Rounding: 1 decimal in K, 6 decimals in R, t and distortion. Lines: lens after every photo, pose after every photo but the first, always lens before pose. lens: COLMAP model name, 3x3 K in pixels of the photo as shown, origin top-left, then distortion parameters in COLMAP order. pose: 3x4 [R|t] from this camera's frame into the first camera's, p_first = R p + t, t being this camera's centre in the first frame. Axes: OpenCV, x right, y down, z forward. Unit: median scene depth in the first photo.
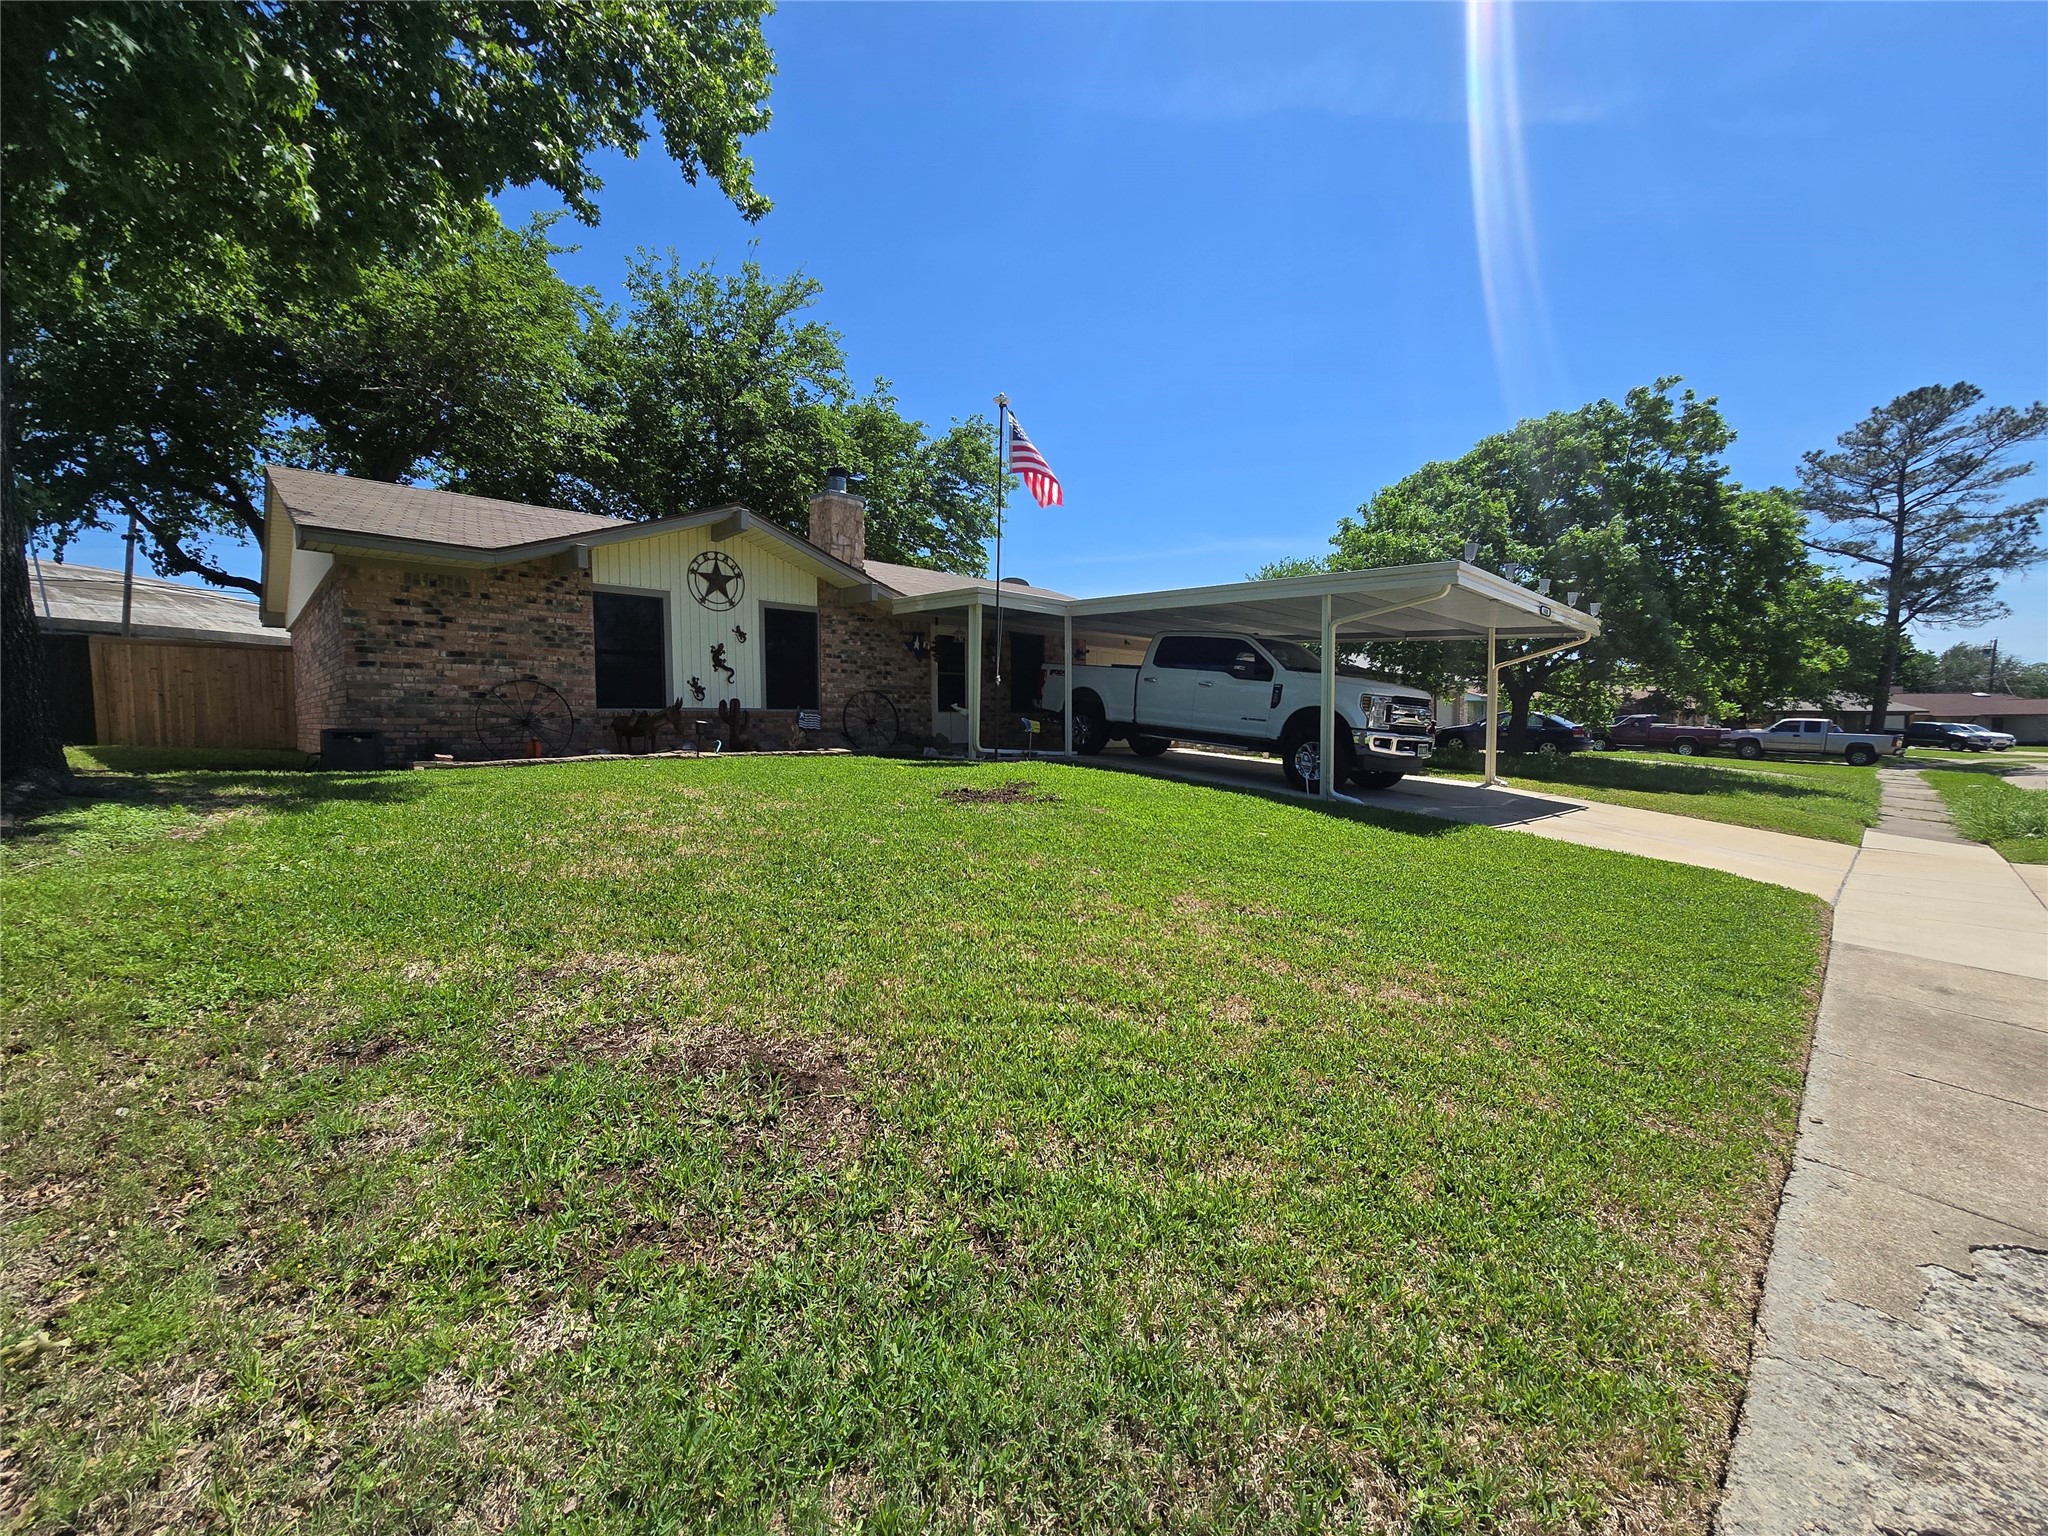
lens RADIAL K [[837.6, 0, 1016.3], [0, 837.6, 765.4], [0, 0, 1]] dist [-0.001365, -0.000380]
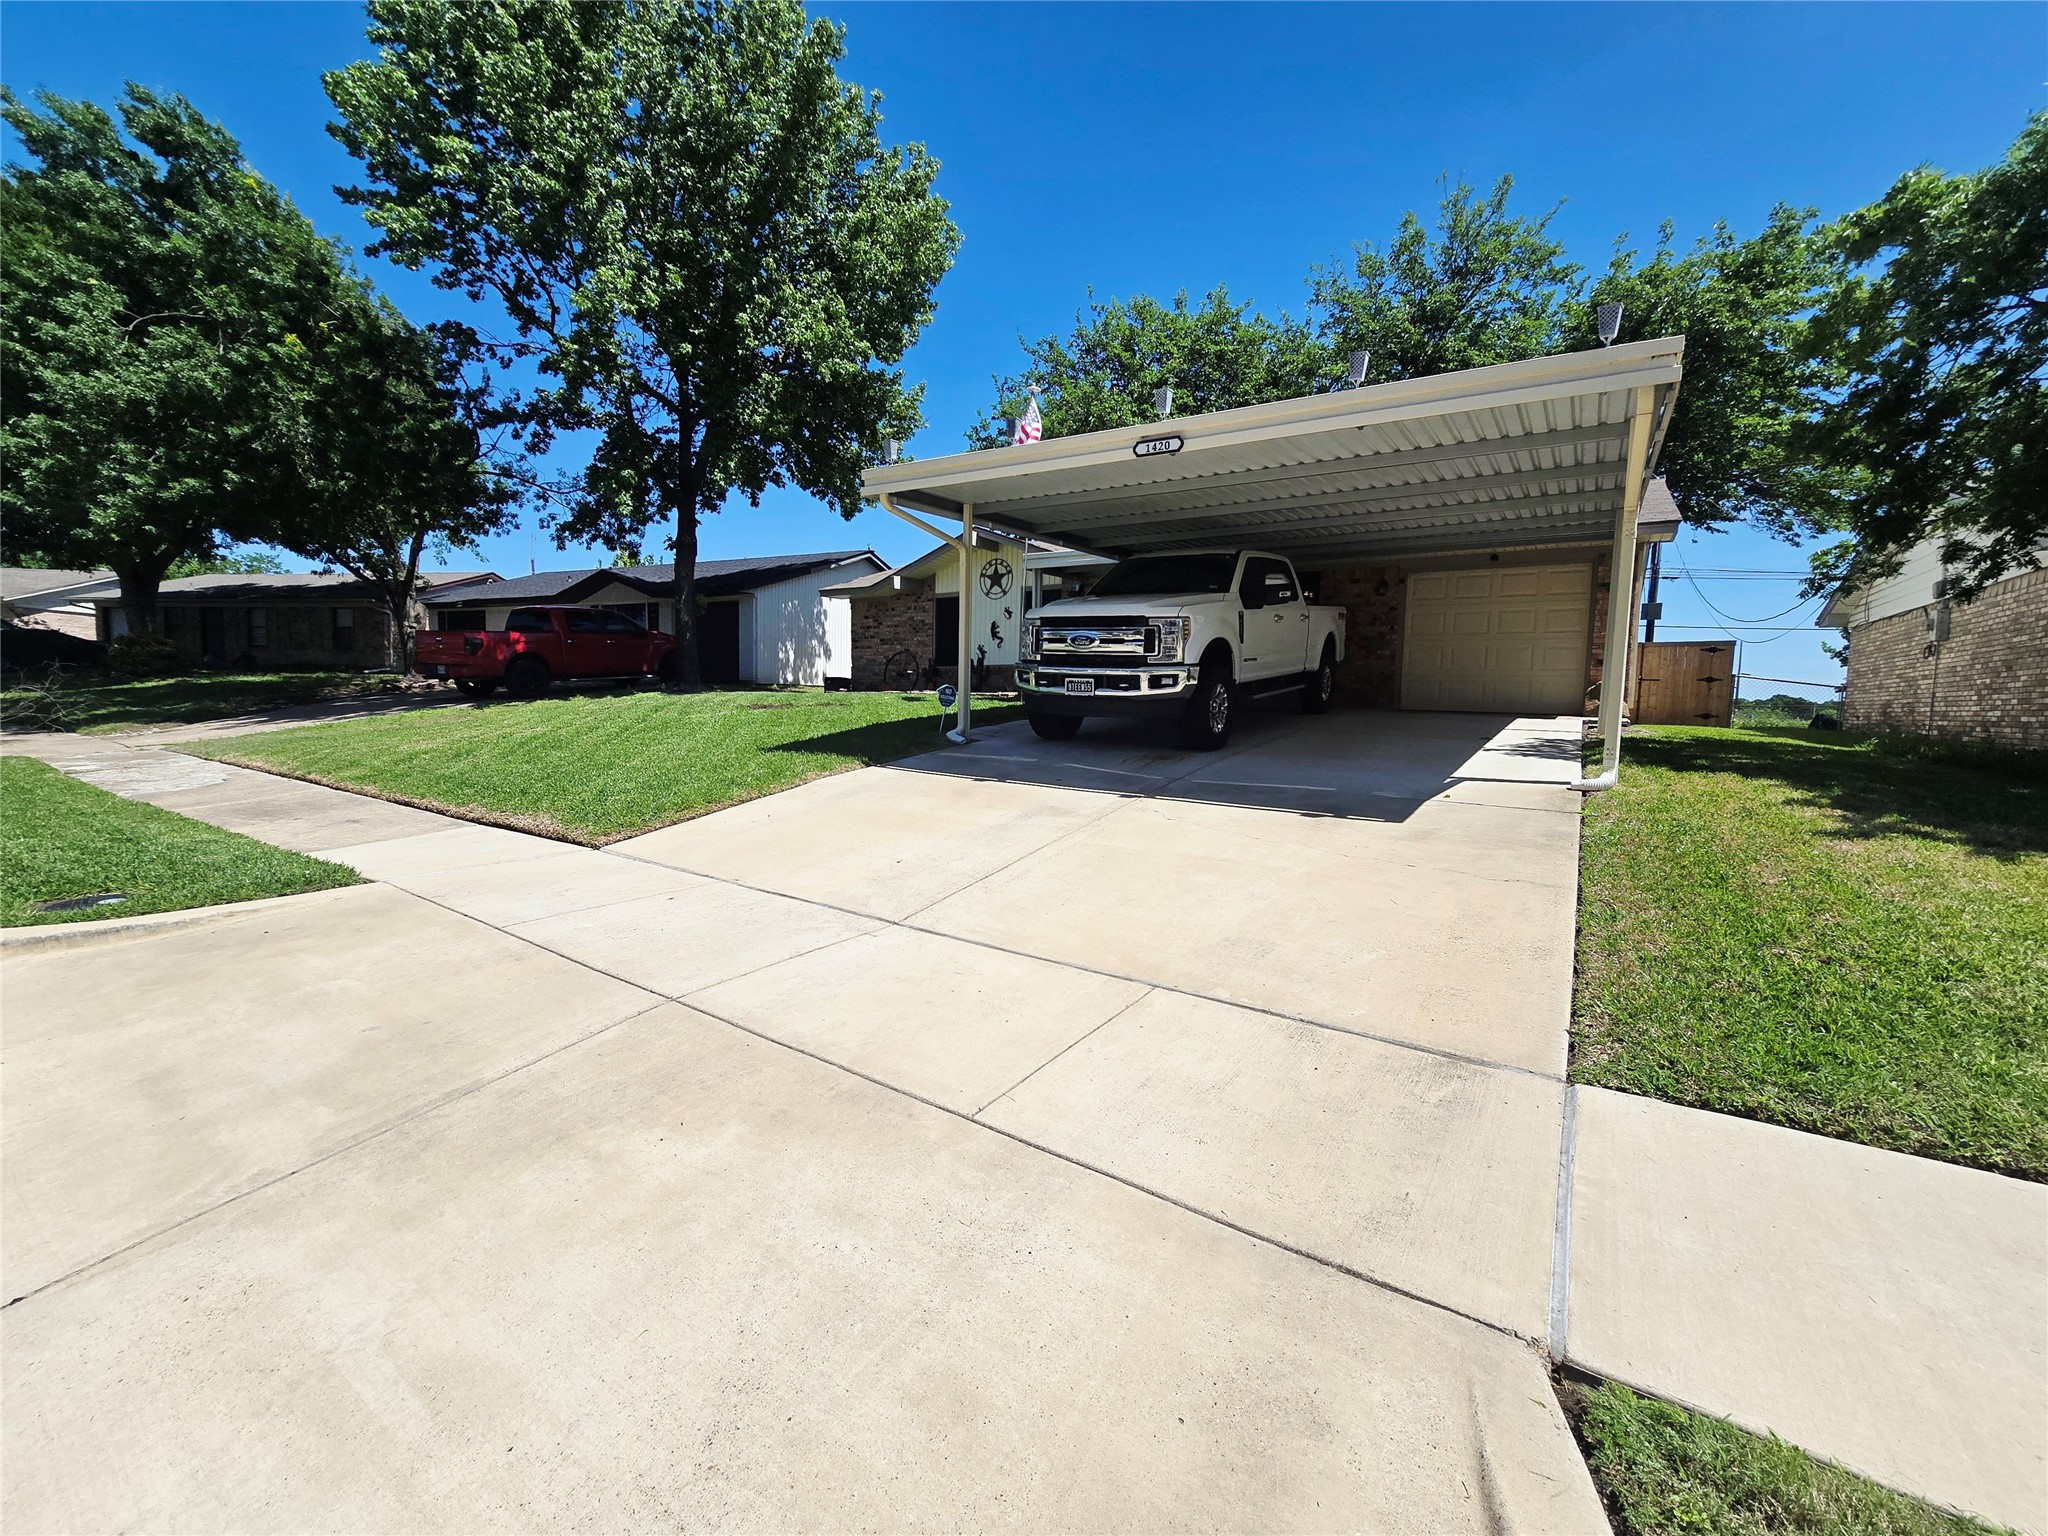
lens RADIAL K [[837.6, 0, 1016.3], [0, 837.6, 765.4], [0, 0, 1]] dist [-0.001365, -0.000380]
pose [[0.213294, 0.081805, -0.973557, 1.152588], [-0.068342, 0.995297, 0.068659, 0.004476], [0.974595, 0.051890, 0.217882, 0.750943]]
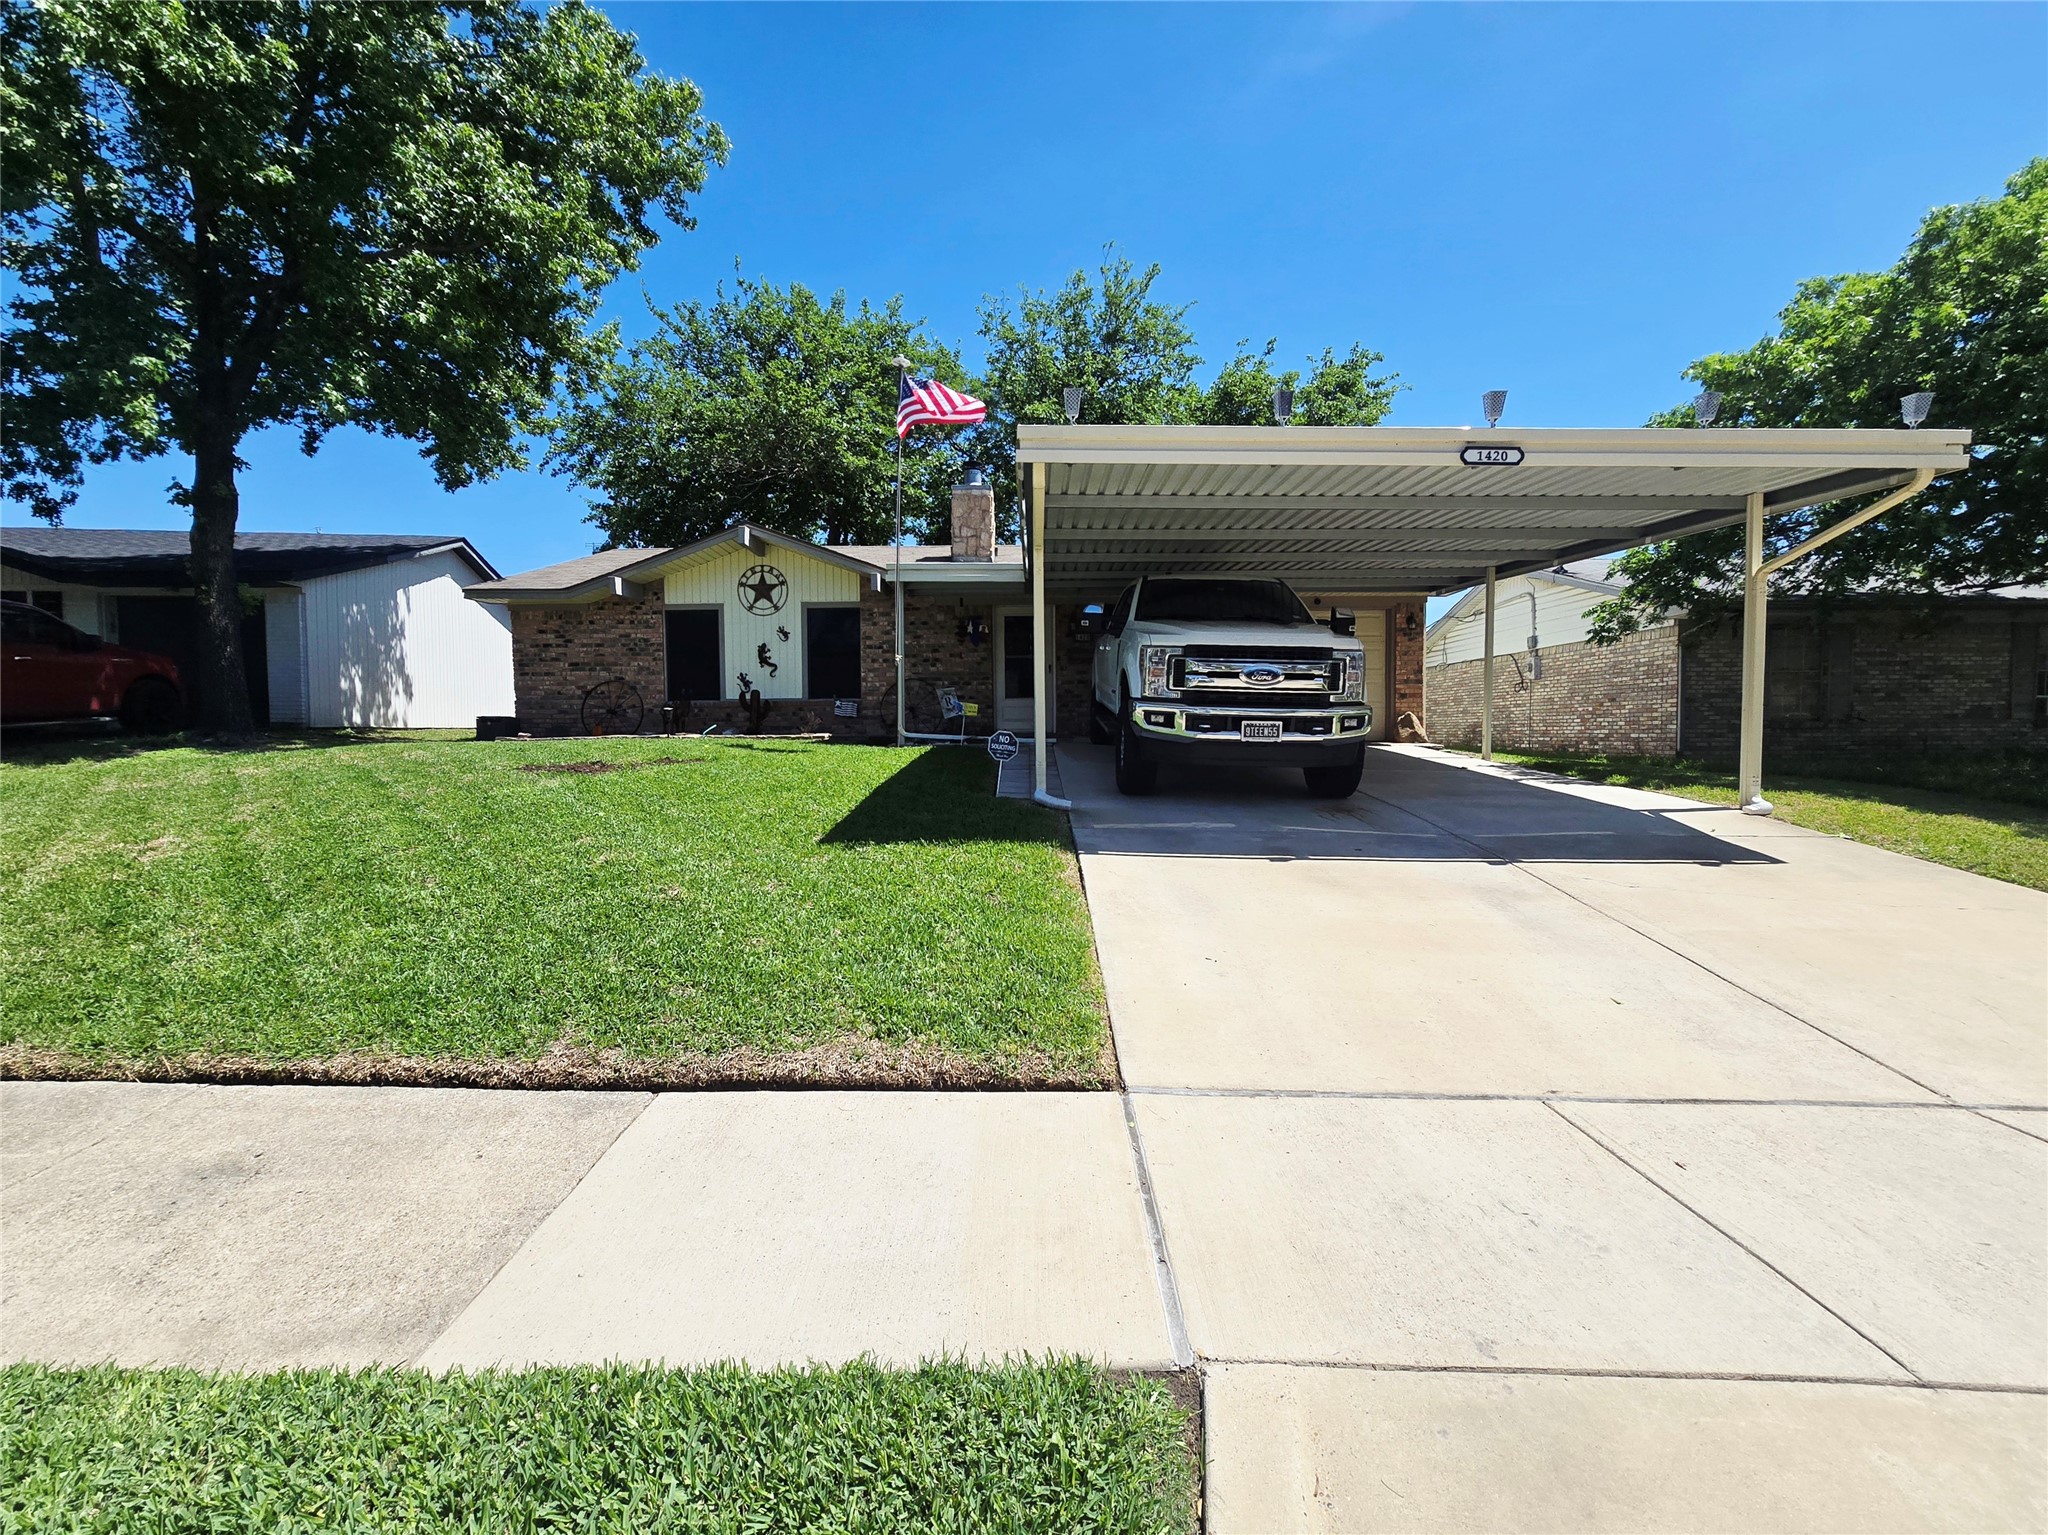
lens RADIAL K [[858.7, 0, 1024.0], [0, 858.7, 767.5], [0, 0, 1]] dist [0.000258, -0.000097]
pose [[0.714372, 0.025548, -0.699300, 0.770777], [-0.028646, 0.999563, 0.007255, 0.008861], [0.699180, 0.014849, 0.714792, 0.412910]]
